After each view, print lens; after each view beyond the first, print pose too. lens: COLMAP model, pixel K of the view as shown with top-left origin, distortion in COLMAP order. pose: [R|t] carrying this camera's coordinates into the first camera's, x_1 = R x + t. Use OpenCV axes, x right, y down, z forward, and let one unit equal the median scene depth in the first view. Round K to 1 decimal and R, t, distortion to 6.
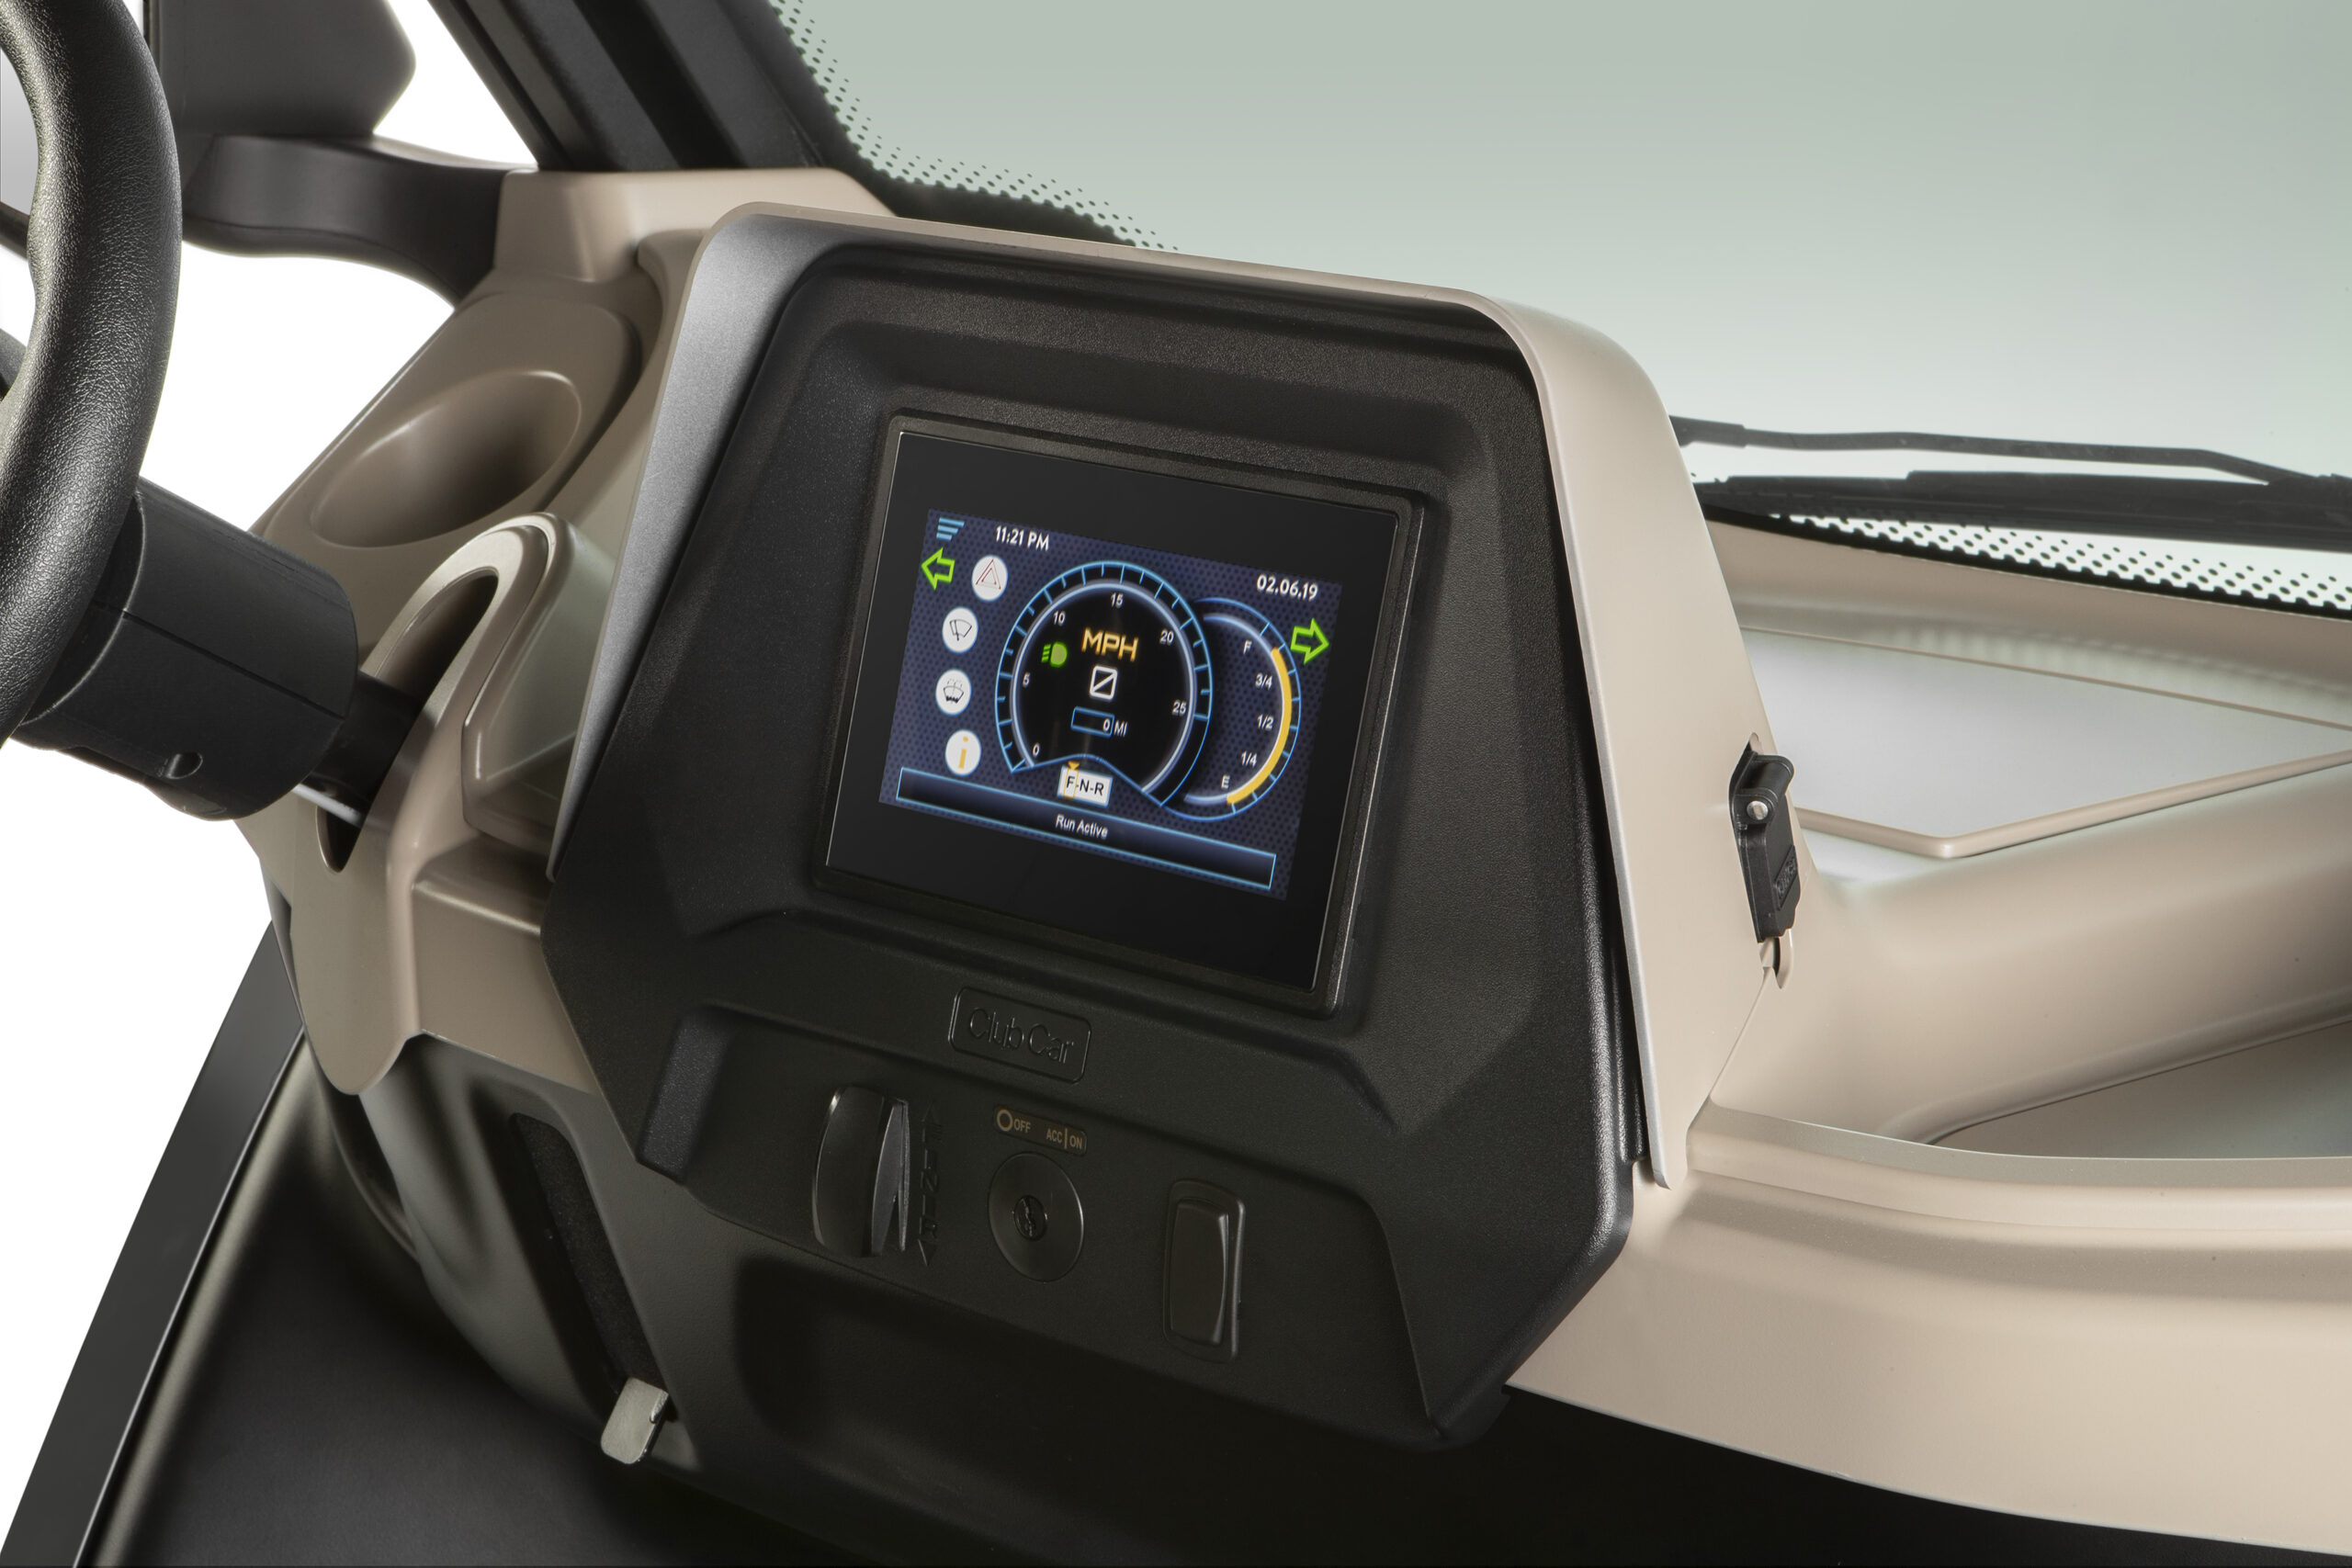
lens RADIAL K [[4642.1, 0, 1173.5], [0, 4642.1, 779.8], [0, 0, 1]] dist [0.283339, 0.000000]
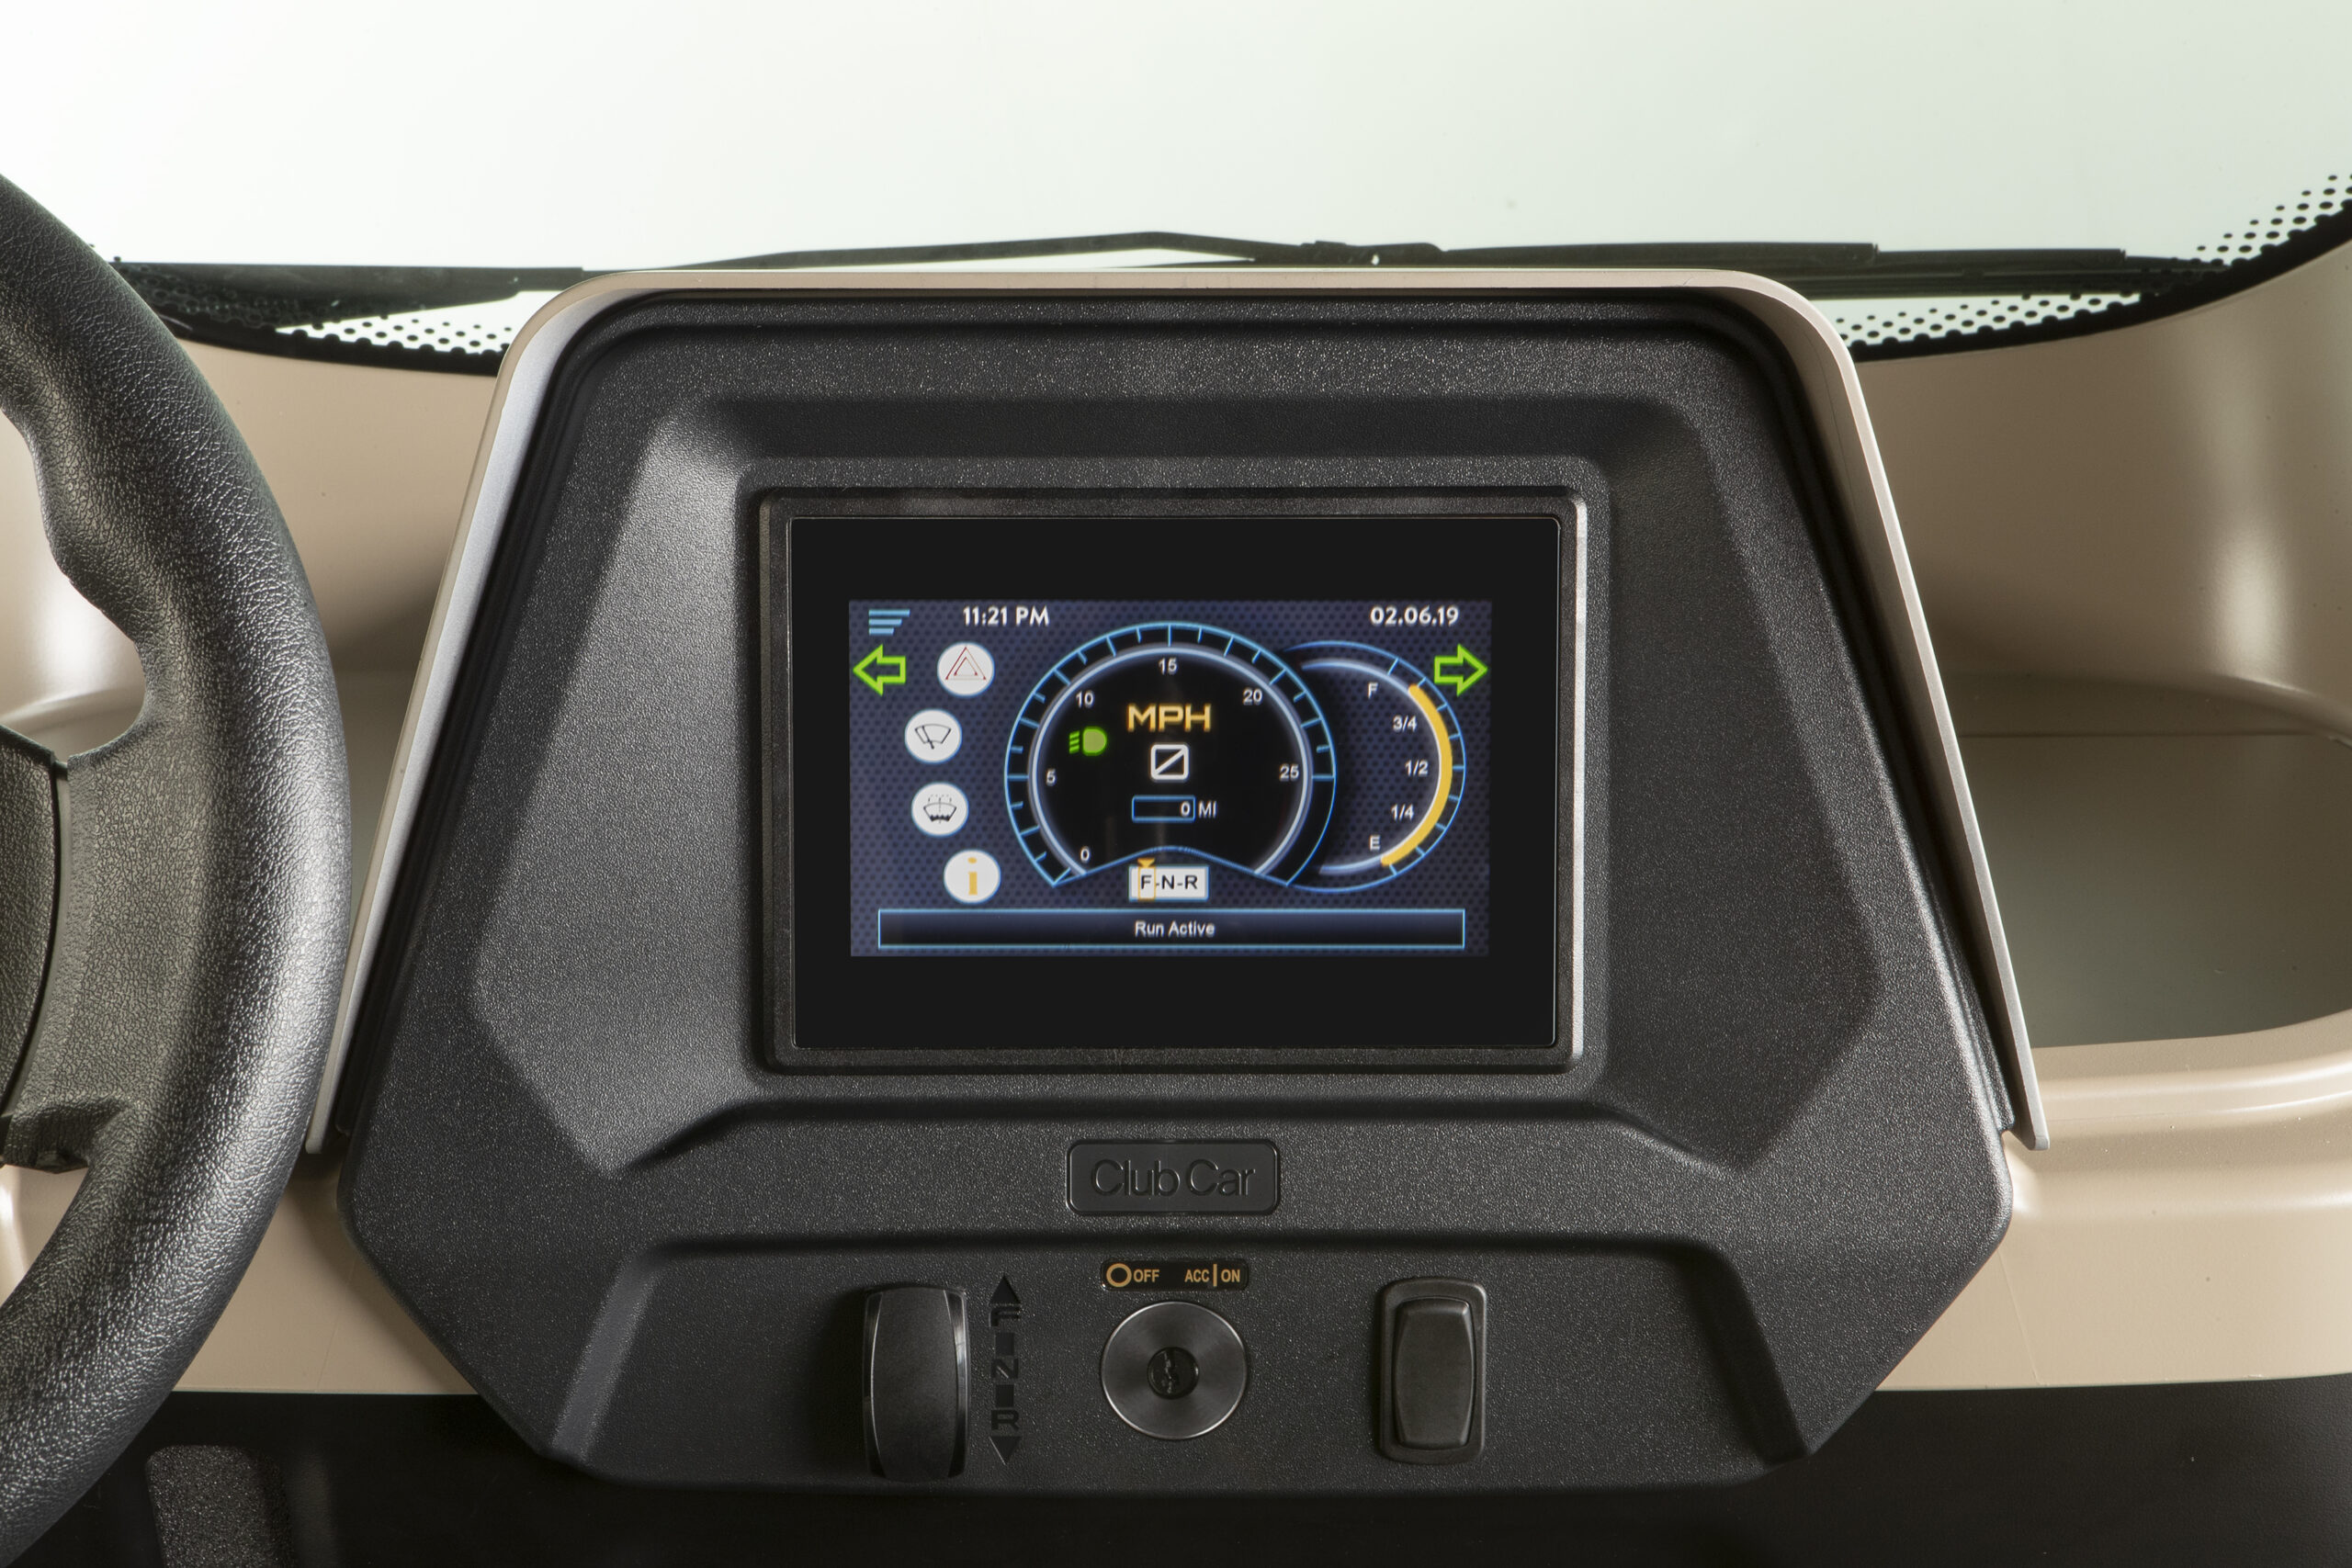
lens RADIAL K [[4642.1, 0, 1162.2], [0, 4642.1, 851.3], [0, 0, 1]] dist [0.283339, 0.000000]
pose [[0.747504, -0.245467, 0.617238, -0.556719], [0.168617, 0.968899, 0.181115, -0.162444], [-0.642500, -0.031308, 0.765646, 0.336215]]
